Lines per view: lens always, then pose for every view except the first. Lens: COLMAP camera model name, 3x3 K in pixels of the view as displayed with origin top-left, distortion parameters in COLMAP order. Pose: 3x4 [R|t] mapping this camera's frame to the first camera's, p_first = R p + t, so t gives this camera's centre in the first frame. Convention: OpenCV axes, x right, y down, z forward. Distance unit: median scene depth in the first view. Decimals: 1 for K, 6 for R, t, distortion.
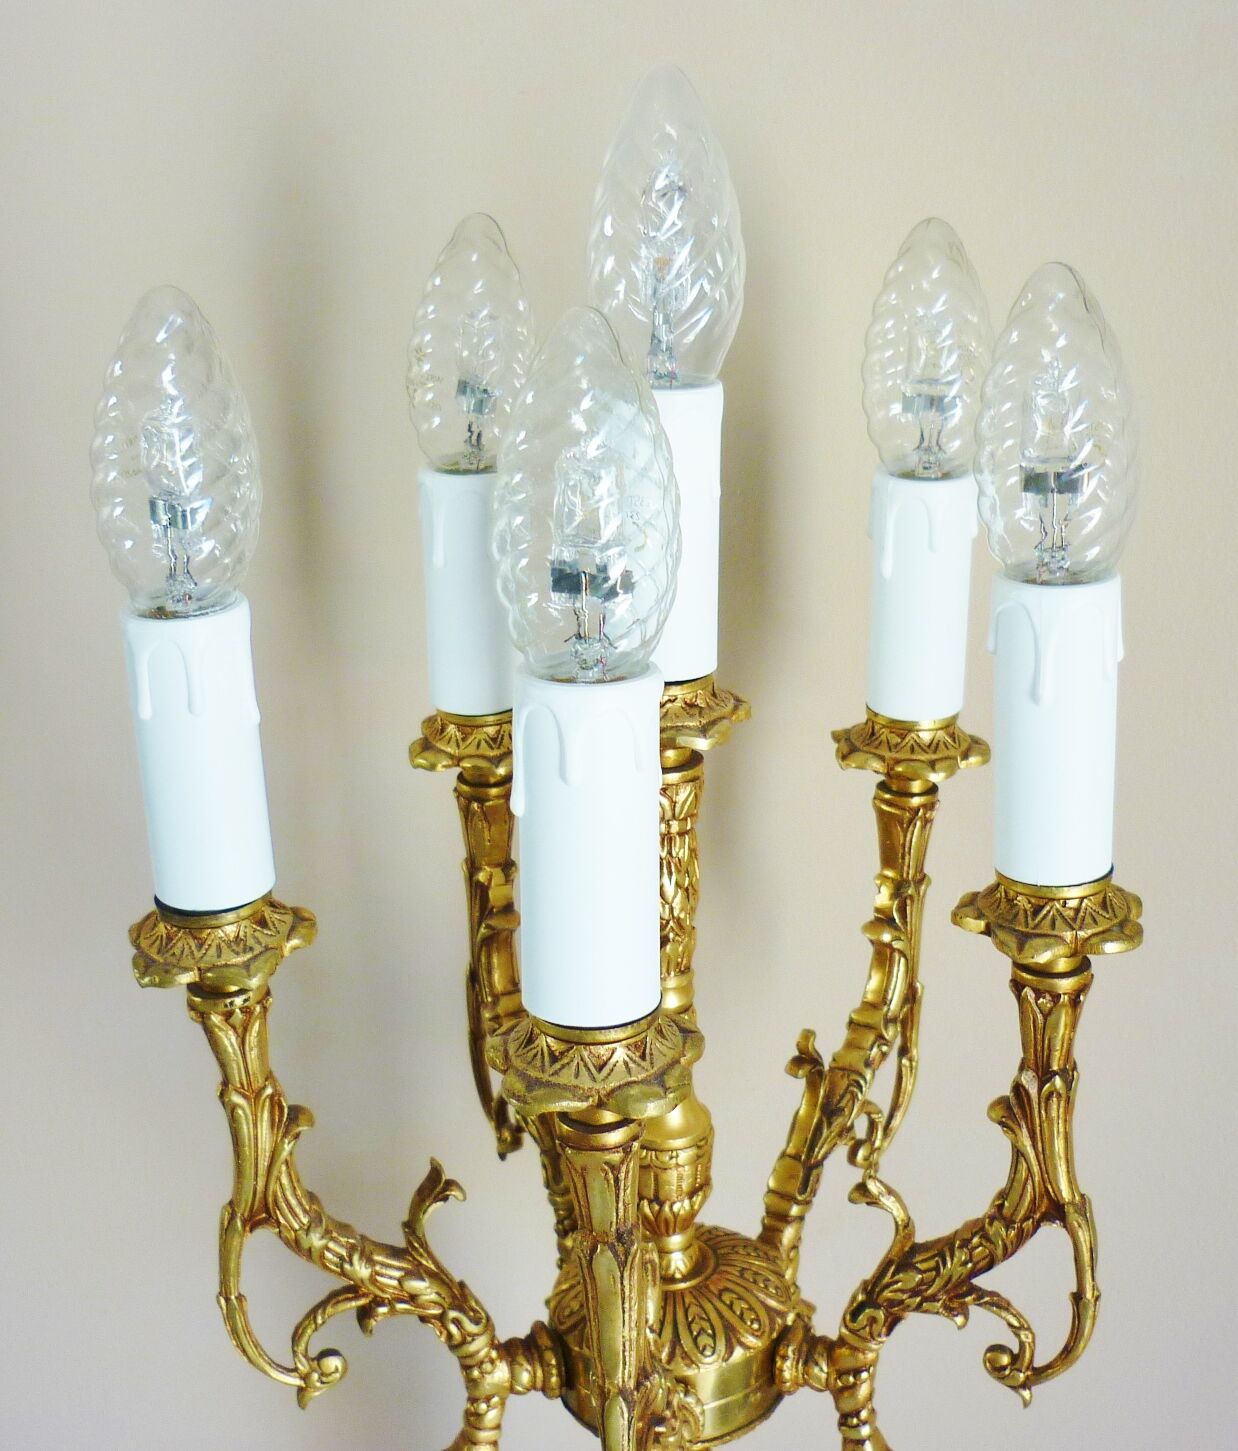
lens RADIAL K [[2023.2, 0, 682.9], [0, 2023.2, 726.0], [0, 0, 1]] dist [-0.049167, 0.022792]
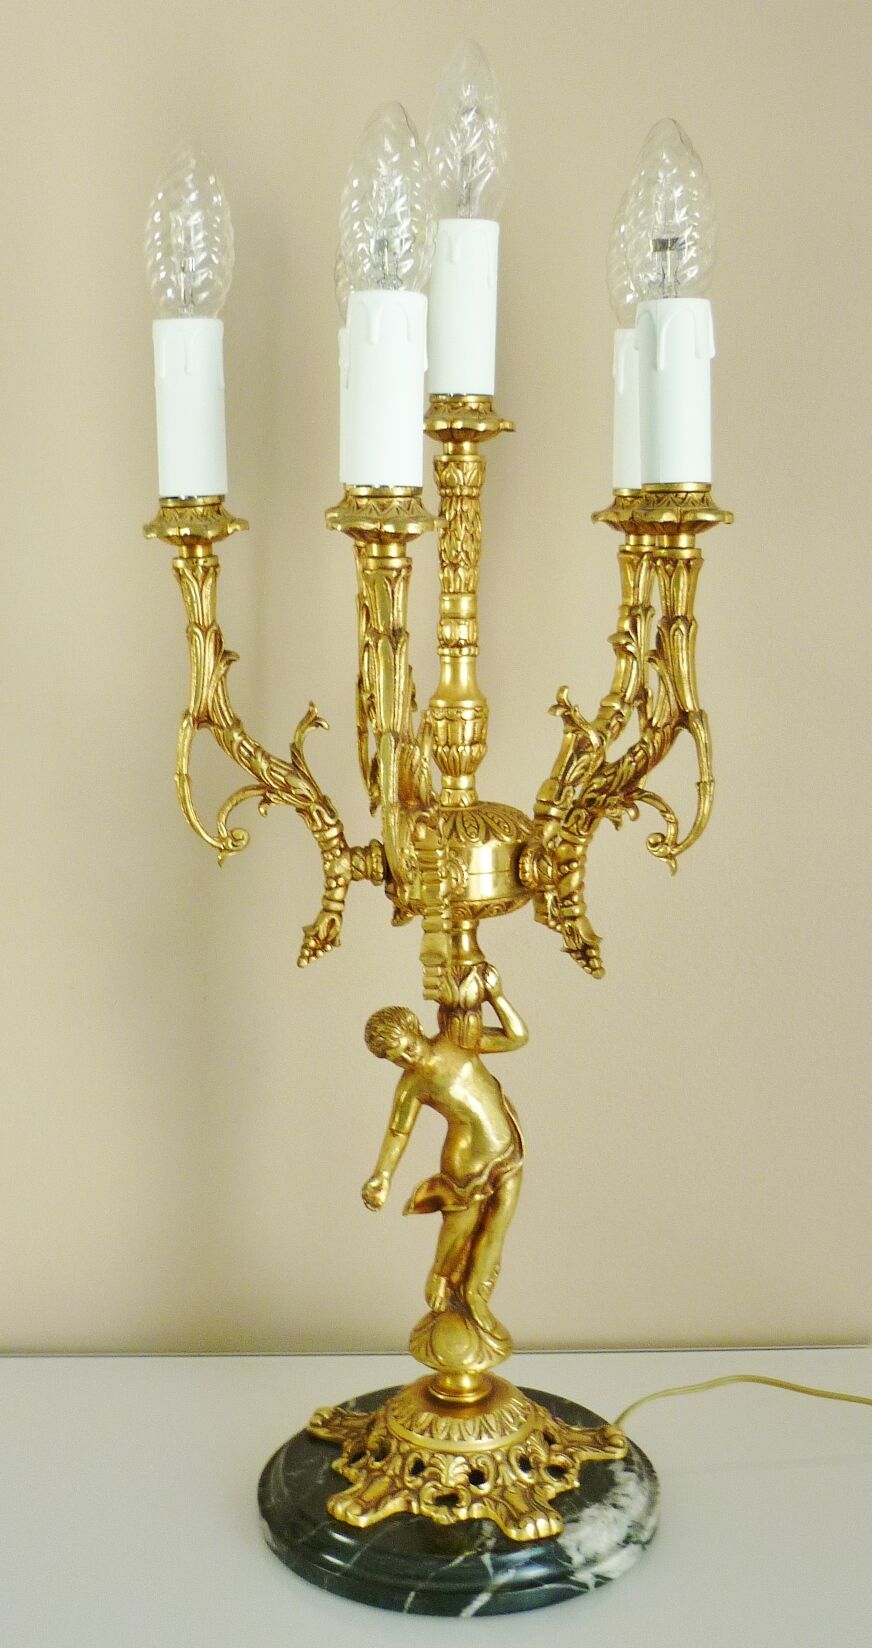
lens RADIAL K [[2021.5, 0, 391.8], [0, 2021.5, 826.2], [0, 0, 1]] dist [-0.097927, 0.007217]
pose [[0.984035, 0.040013, -0.173417, 0.227788], [-0.069547, 0.983375, -0.167739, 0.584199], [0.163823, 0.177122, 0.970459, -0.556081]]
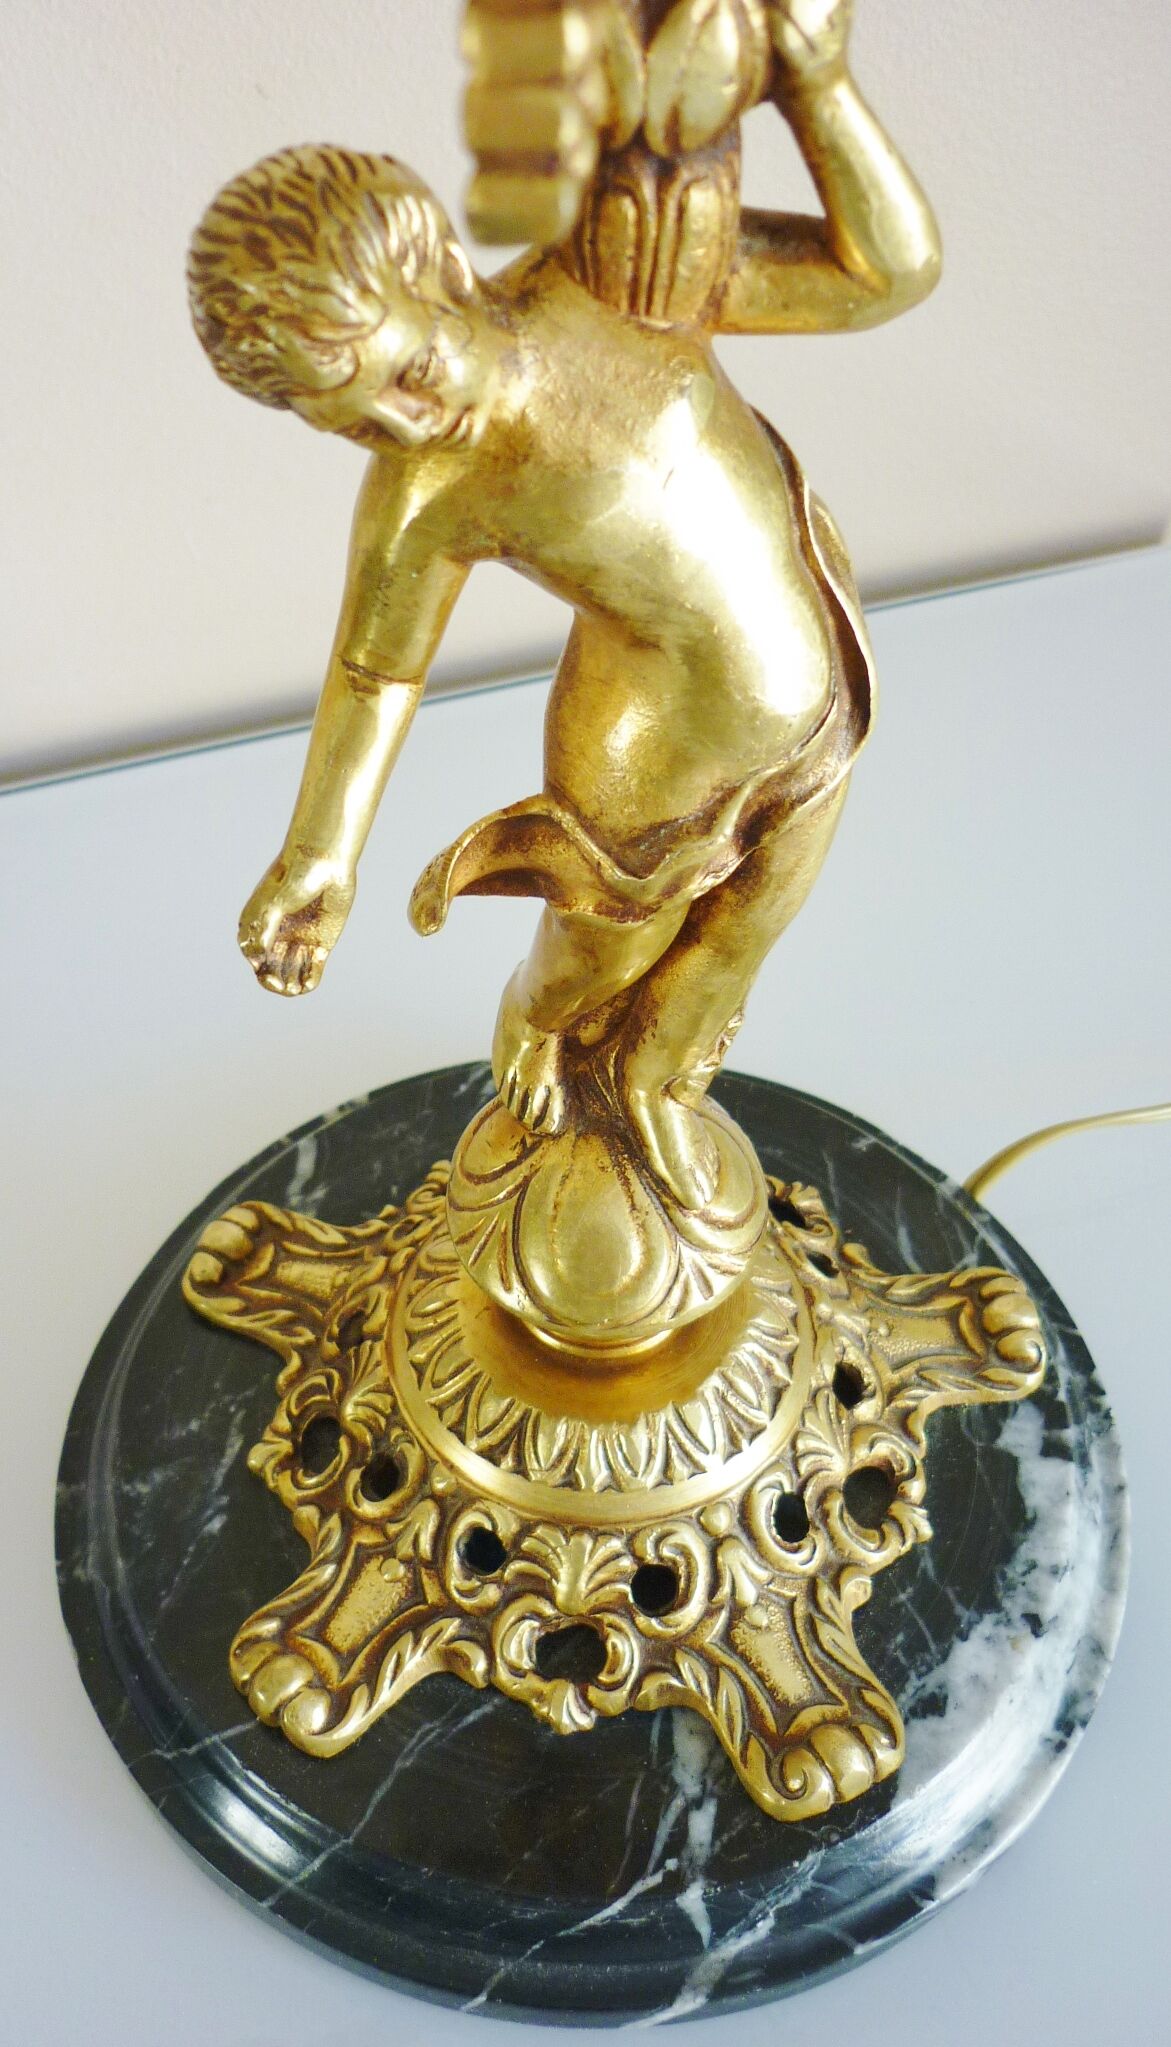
lens RADIAL K [[2058.3, 0, 559.0], [0, 2058.3, 1065.0], [0, 0, 1]] dist [-0.042426, 0.002318]
pose [[0.991878, 0.106556, -0.069461, 0.024540], [-0.062722, 0.884817, 0.461698, 0.425384], [0.110657, -0.453591, 0.884313, 0.729305]]
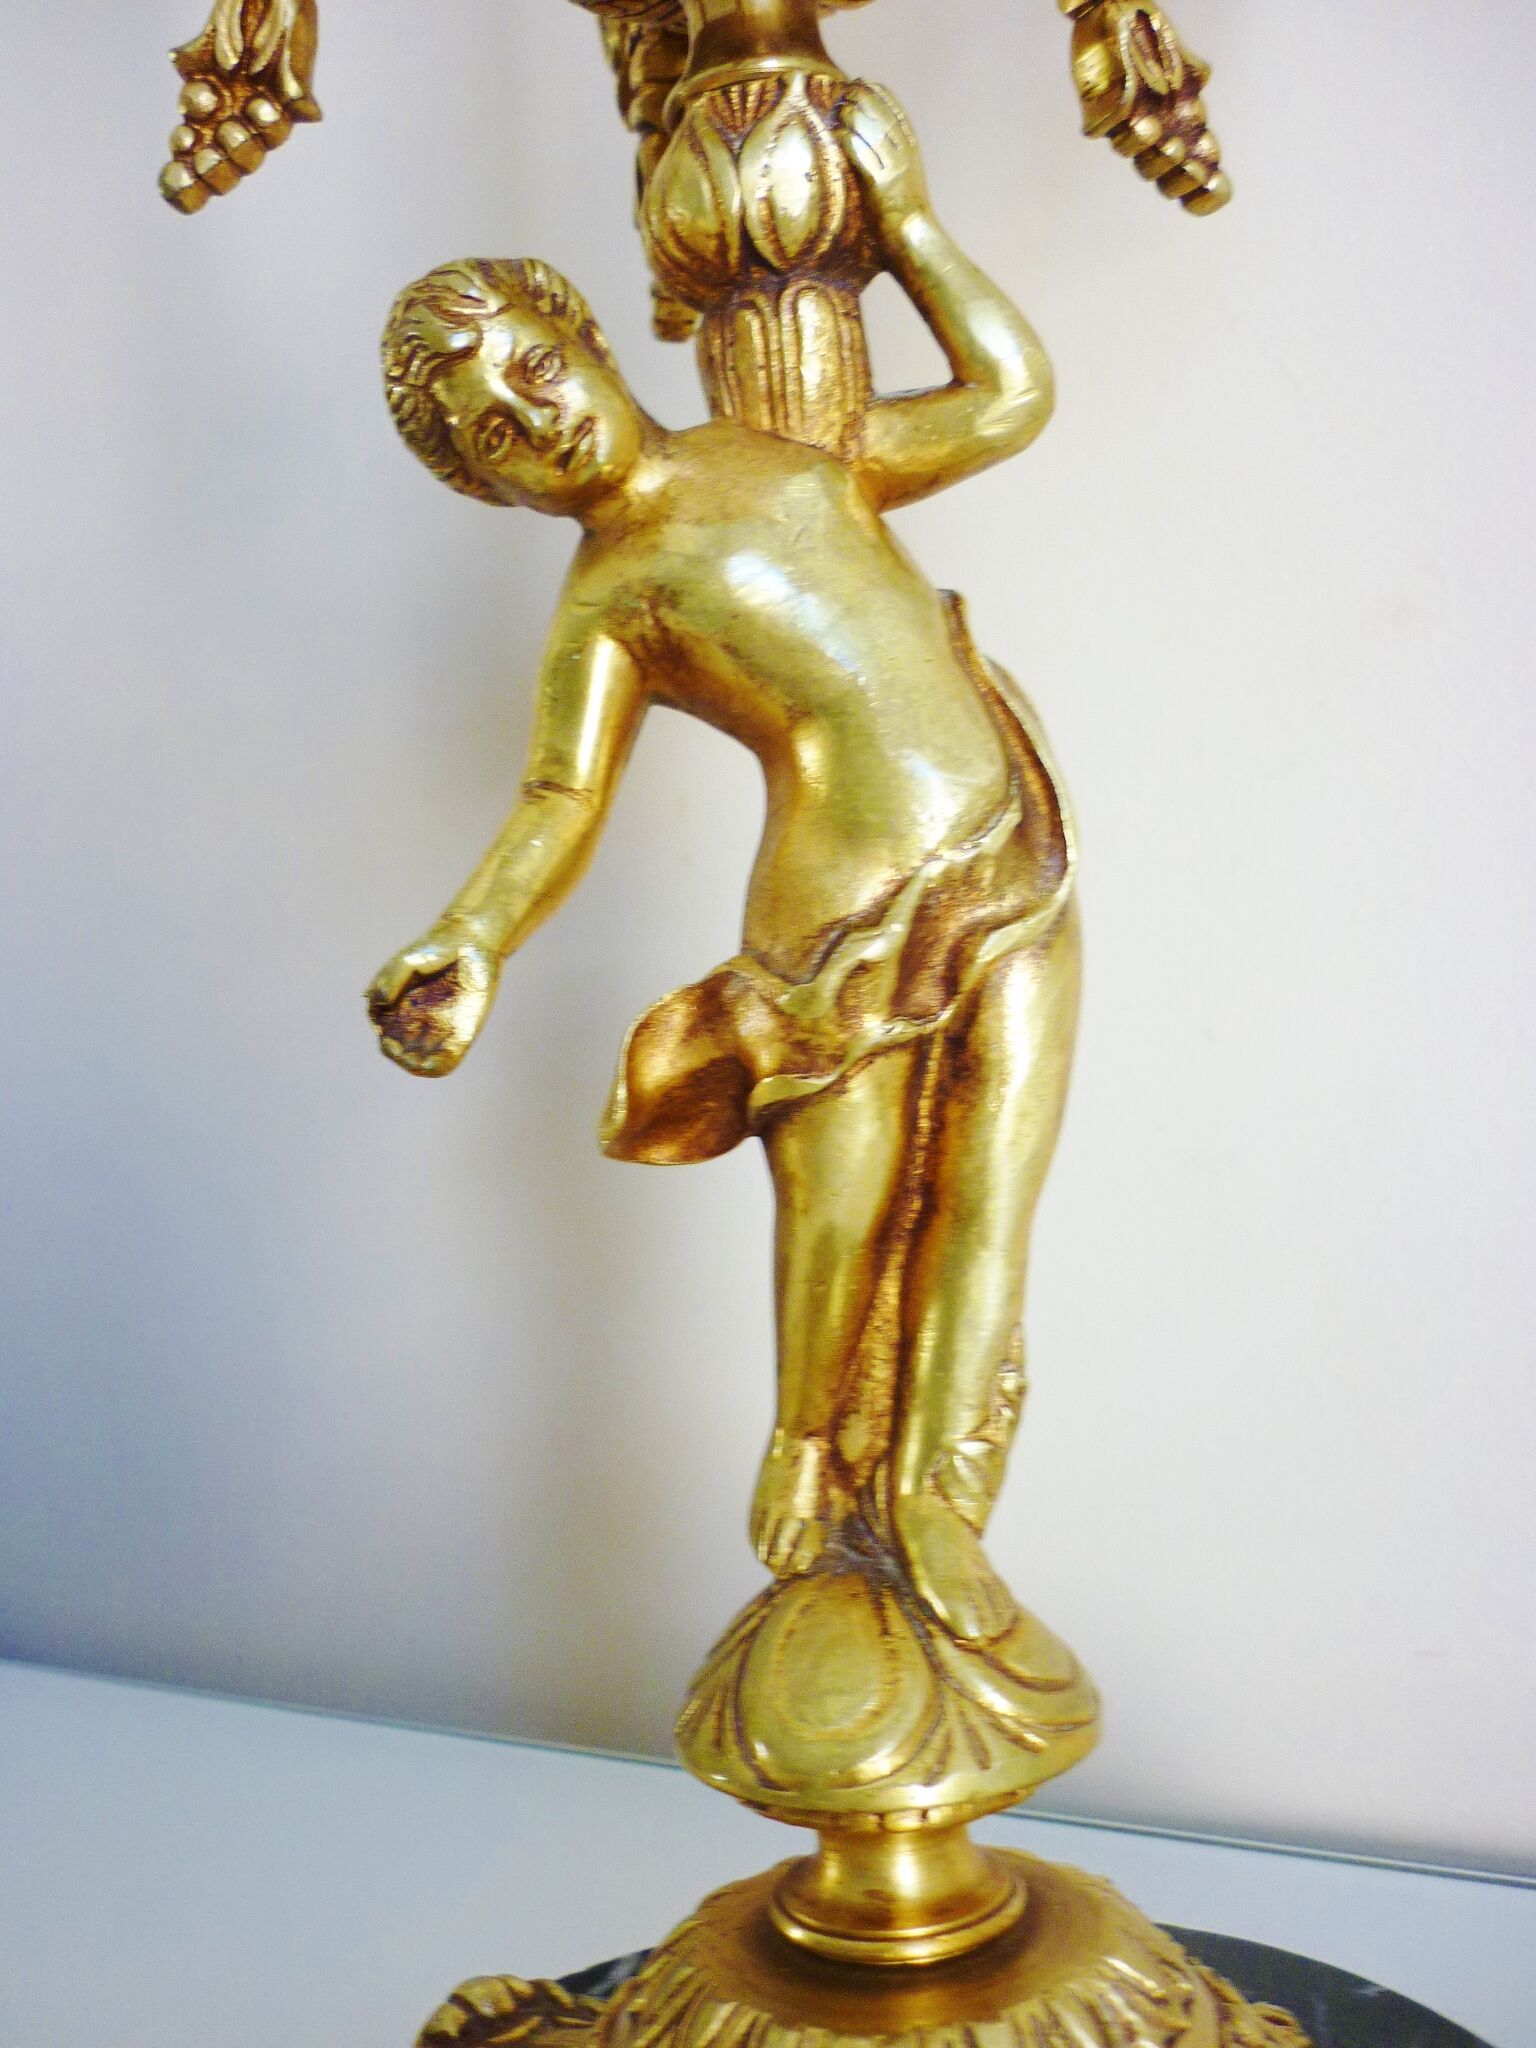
lens RADIAL K [[2026.9, 0, 735.1], [0, 2026.9, 1028.1], [0, 0, 1]] dist [-0.111015, 0.163530]
pose [[0.921106, -0.055351, -0.385356, 0.146108], [-0.079211, 0.942490, -0.324712, 0.734187], [0.381167, 0.329619, 0.863749, 0.800552]]
